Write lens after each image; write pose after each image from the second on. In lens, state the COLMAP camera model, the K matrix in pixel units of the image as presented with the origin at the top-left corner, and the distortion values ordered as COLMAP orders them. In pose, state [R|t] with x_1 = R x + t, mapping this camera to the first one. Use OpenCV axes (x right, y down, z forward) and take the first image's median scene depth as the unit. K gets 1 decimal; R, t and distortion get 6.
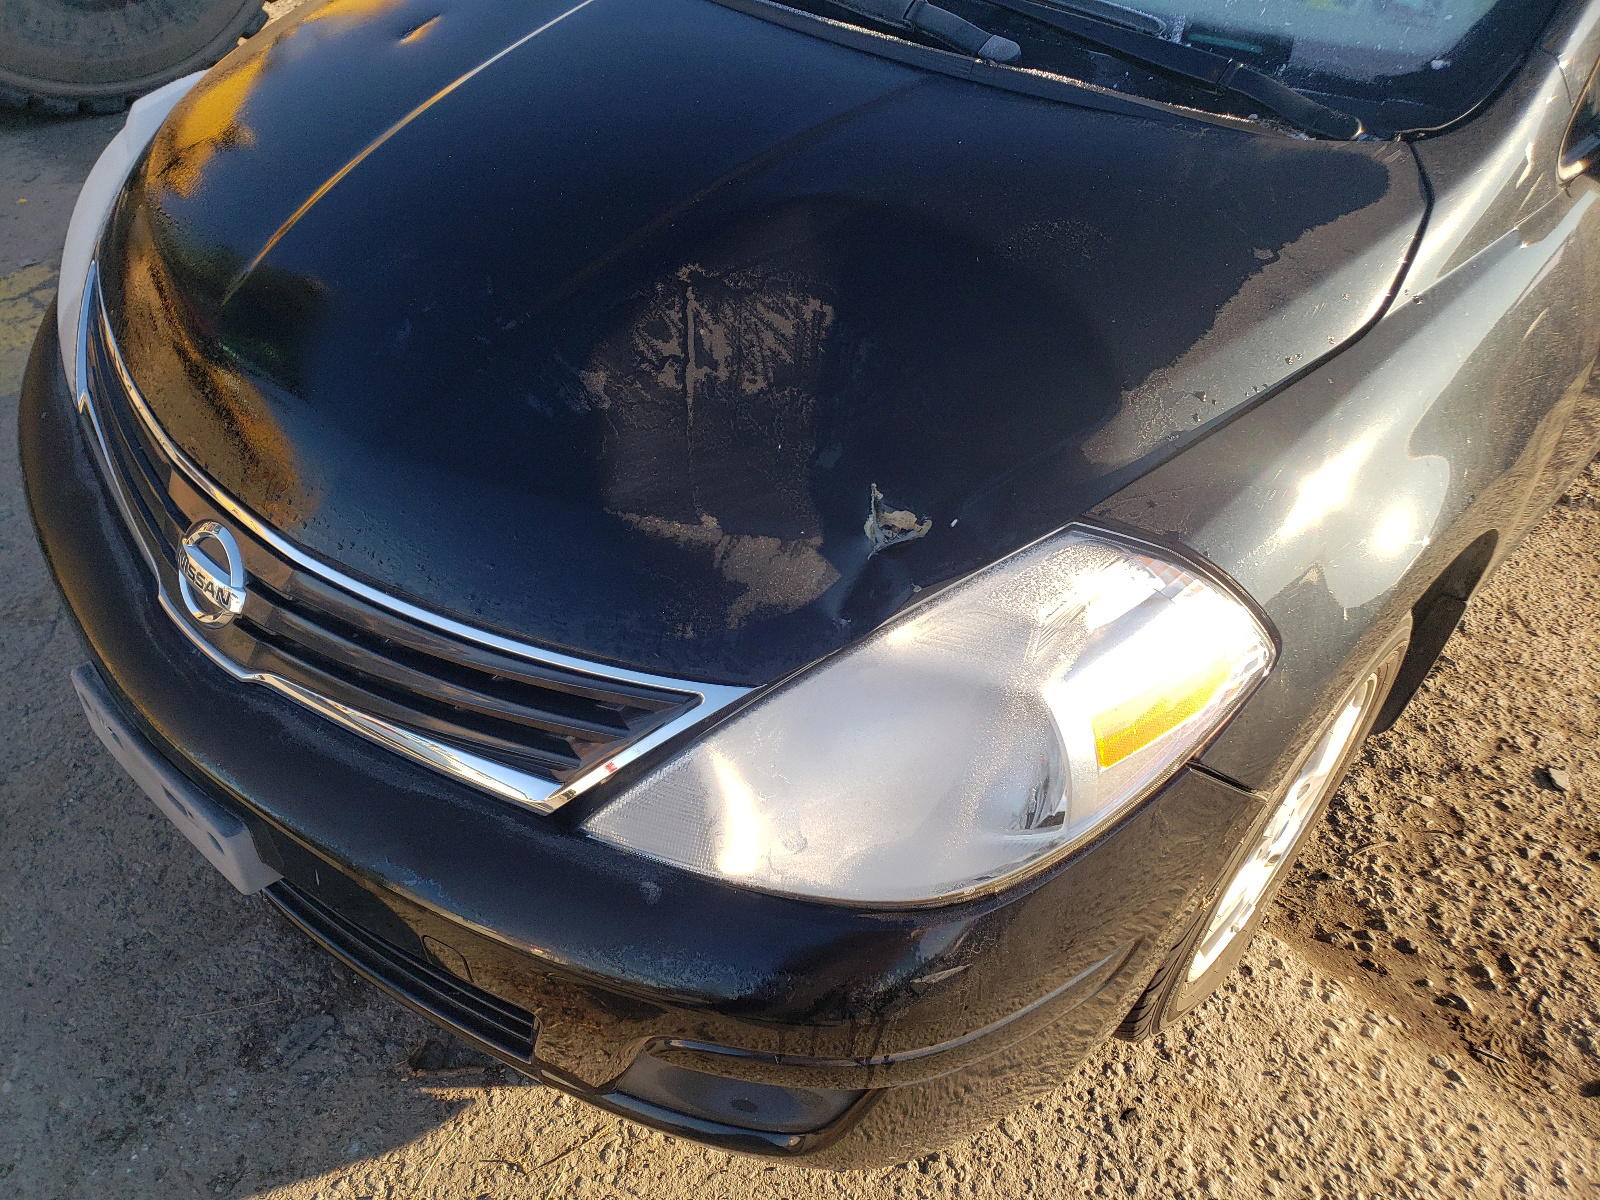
lens RADIAL K [[1171.3, 0, 778.9], [0, 1171.3, 600.8], [0, 0, 1]] dist [0.049118, -0.030428]
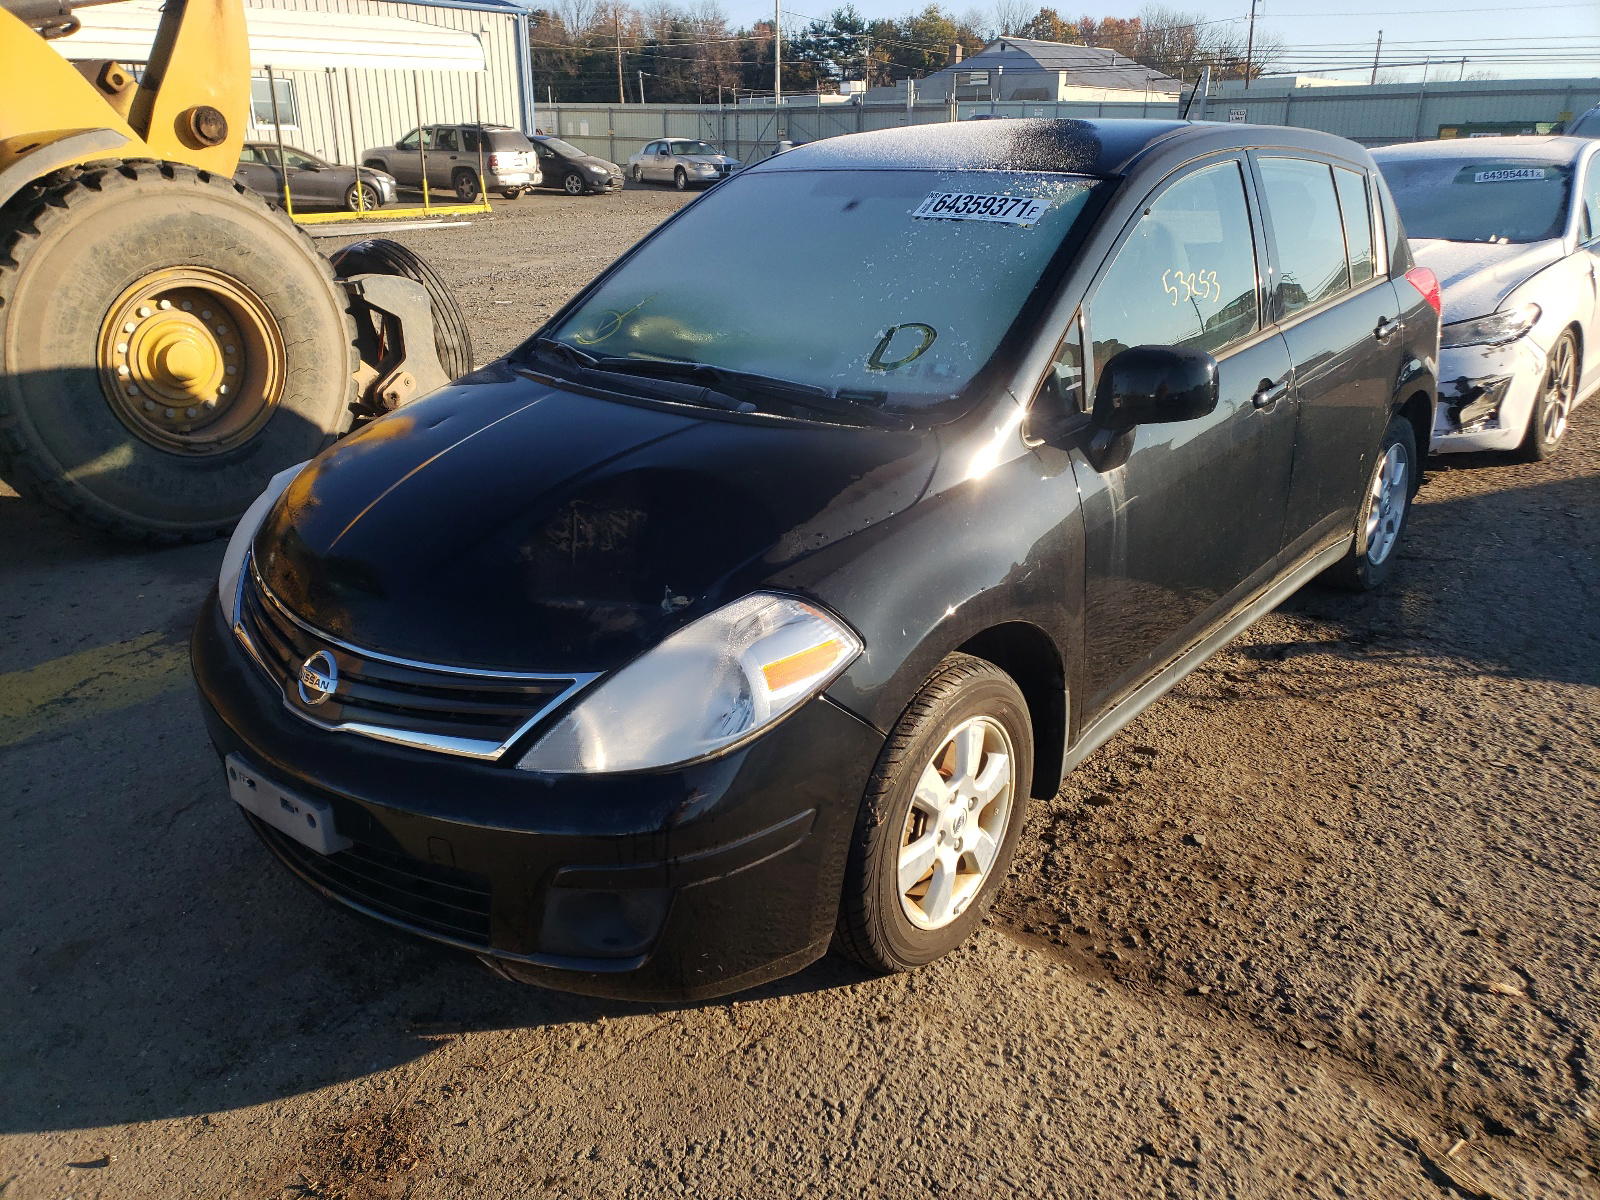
lens RADIAL K [[1171.3, 0, 778.9], [0, 1171.3, 600.8], [0, 0, 1]] dist [0.049118, -0.030428]
pose [[0.997776, -0.064999, 0.014762, 0.170546], [0.066028, 0.933575, -0.352247, 0.449957], [0.009114, 0.352438, 0.935791, -0.603631]]
